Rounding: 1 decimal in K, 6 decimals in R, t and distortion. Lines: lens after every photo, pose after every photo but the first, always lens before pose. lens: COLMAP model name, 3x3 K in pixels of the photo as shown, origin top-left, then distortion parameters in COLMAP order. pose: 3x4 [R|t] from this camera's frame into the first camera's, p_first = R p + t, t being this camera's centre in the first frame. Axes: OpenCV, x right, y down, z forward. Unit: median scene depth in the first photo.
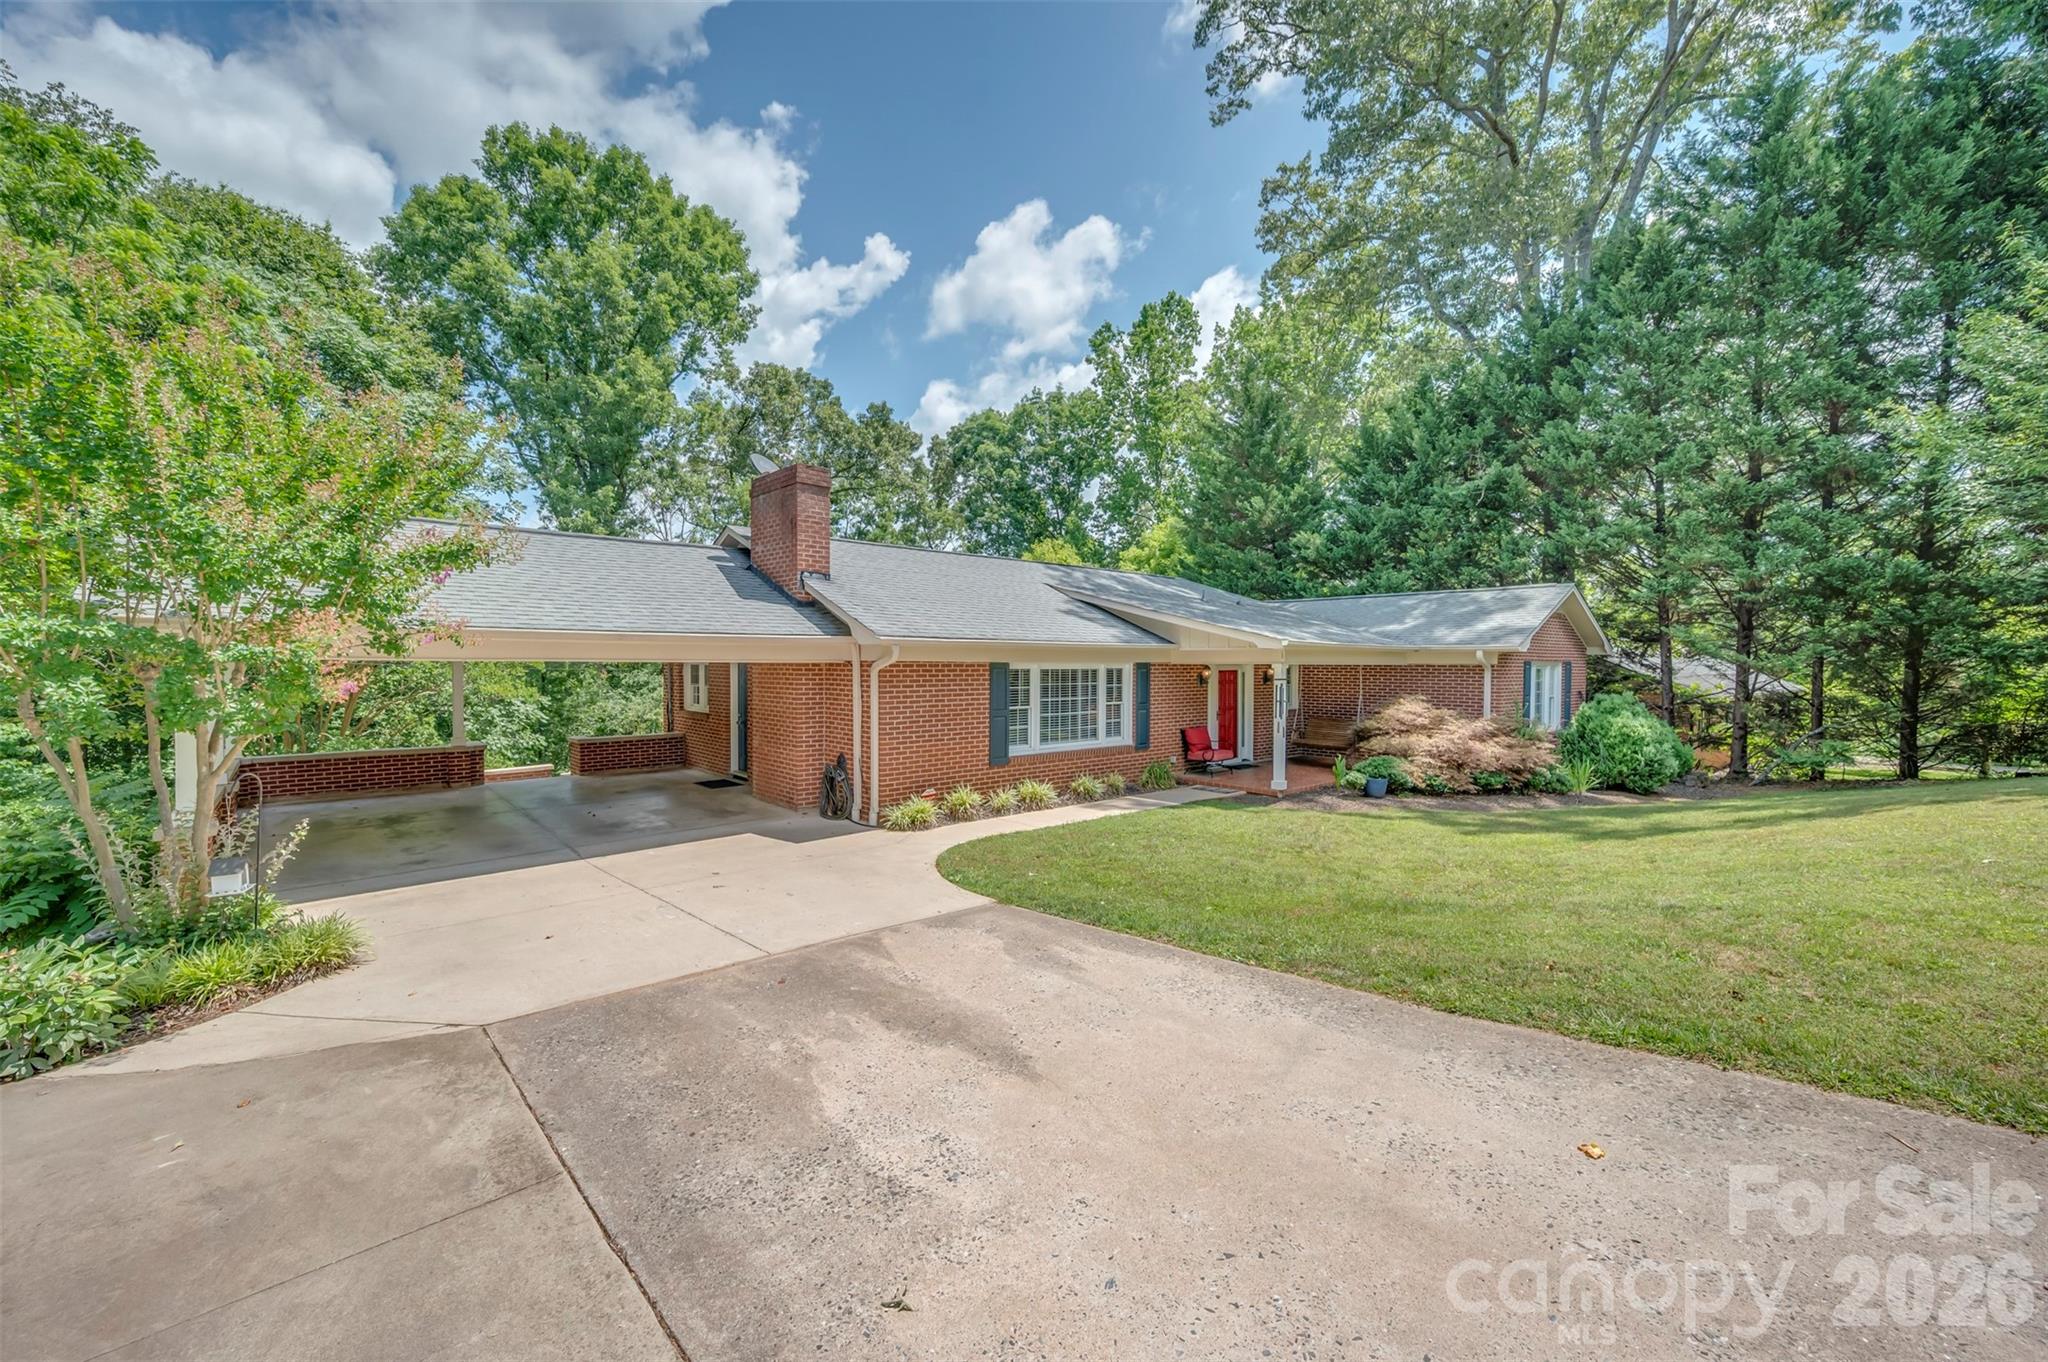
lens RADIAL K [[813.5, 0, 1029.3], [0, 813.5, 682.3], [0, 0, 1]] dist [0.000536, 0.000266]
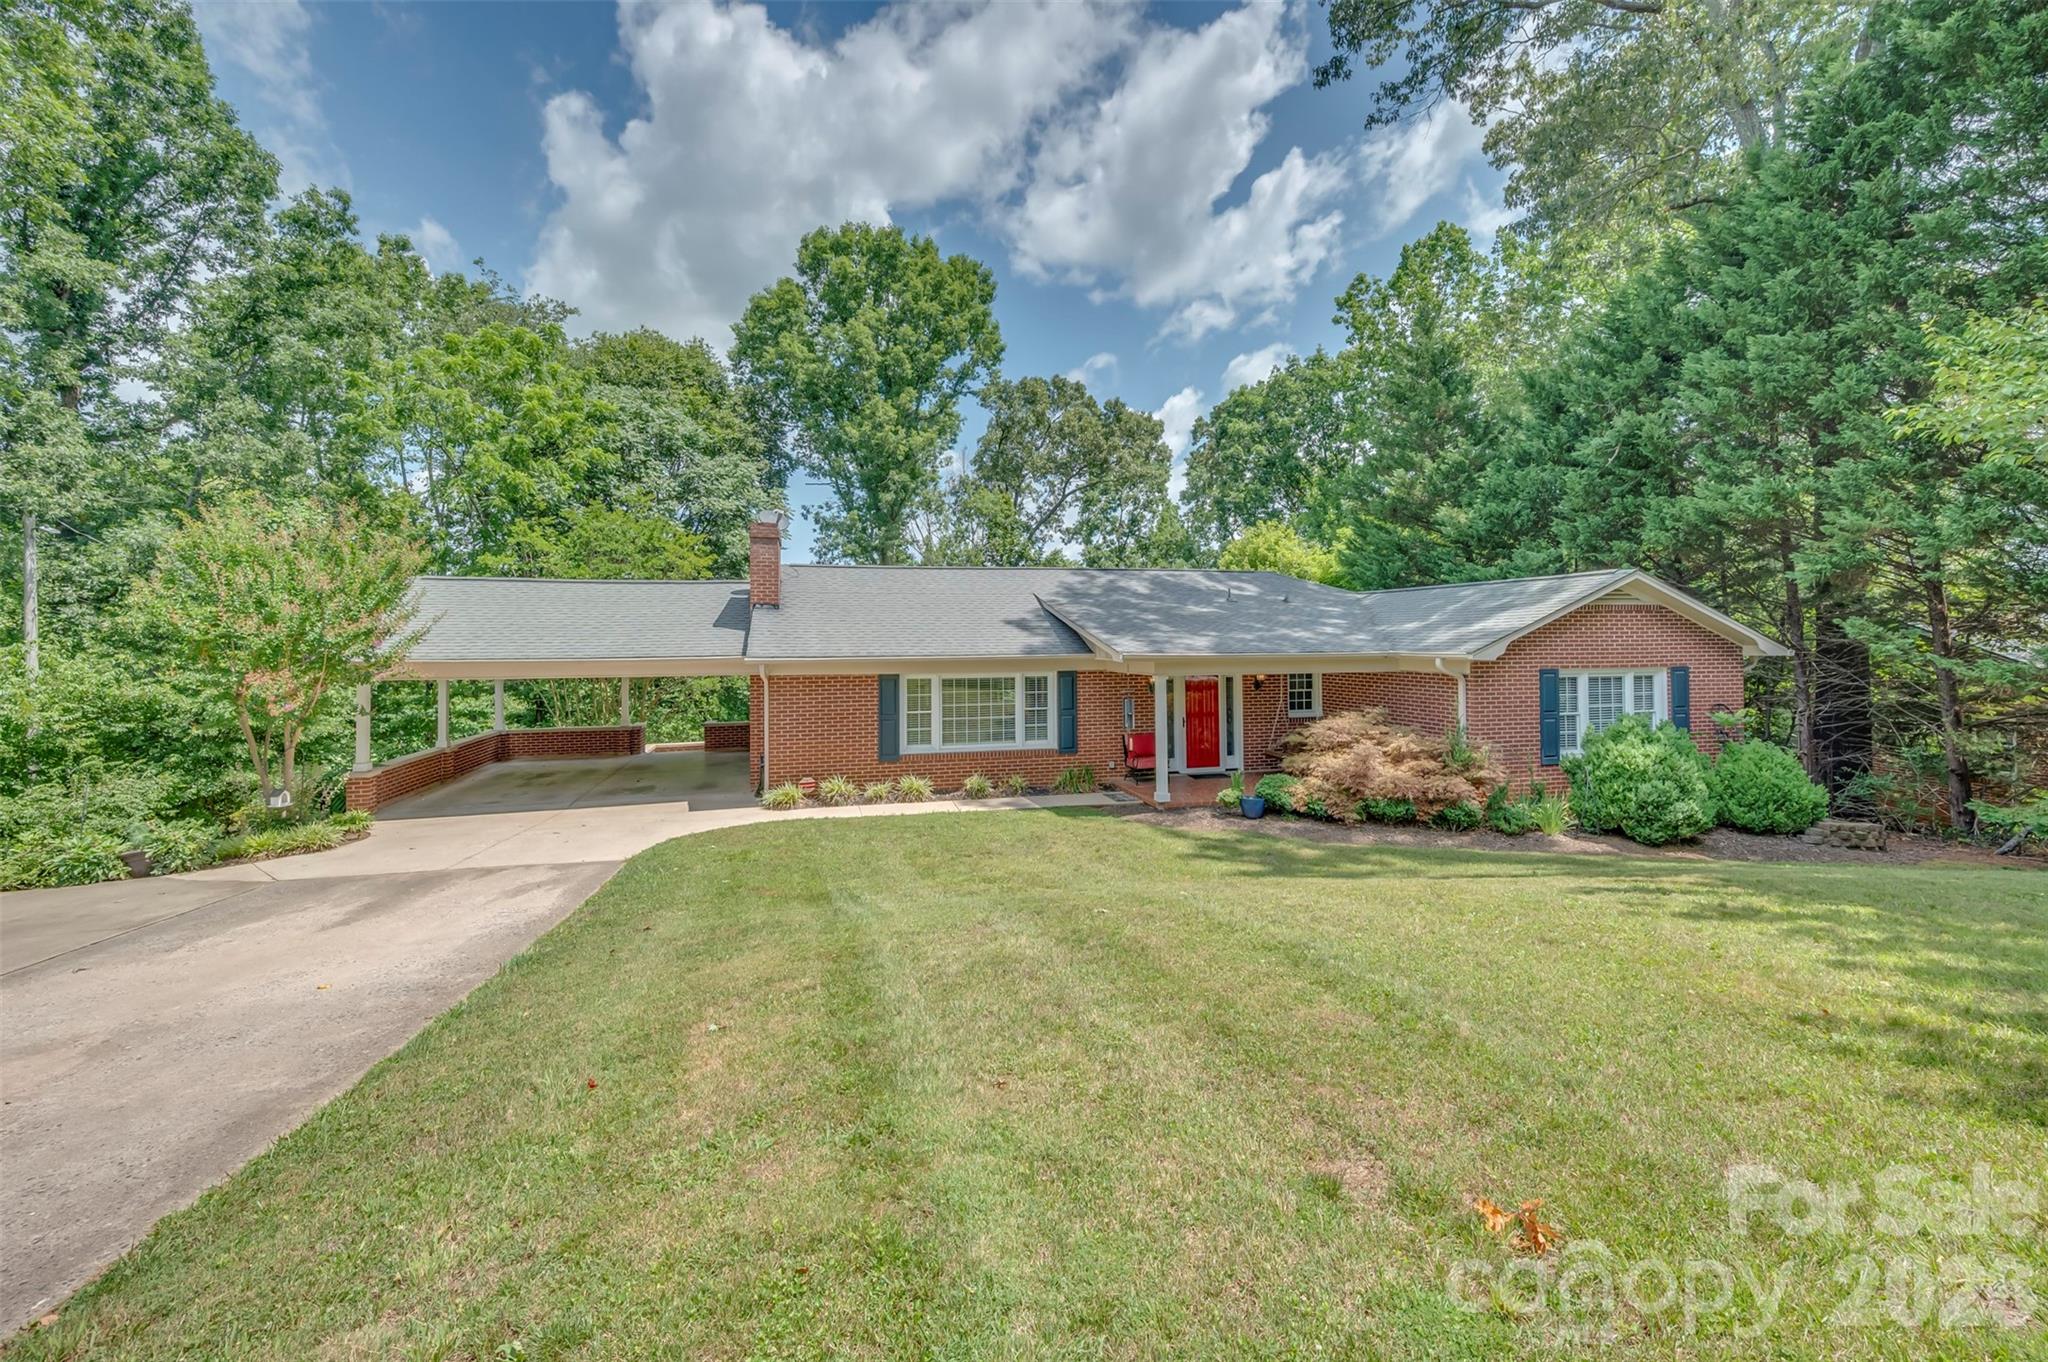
lens RADIAL K [[813.5, 0, 951.5], [0, 813.5, 632.8], [0, 0, 1]] dist [0.000536, 0.000266]
pose [[0.883476, -0.017203, -0.468160, 0.500665], [-0.000999, 0.999254, -0.038602, -0.032196], [0.468475, 0.034572, 0.882800, -0.004799]]
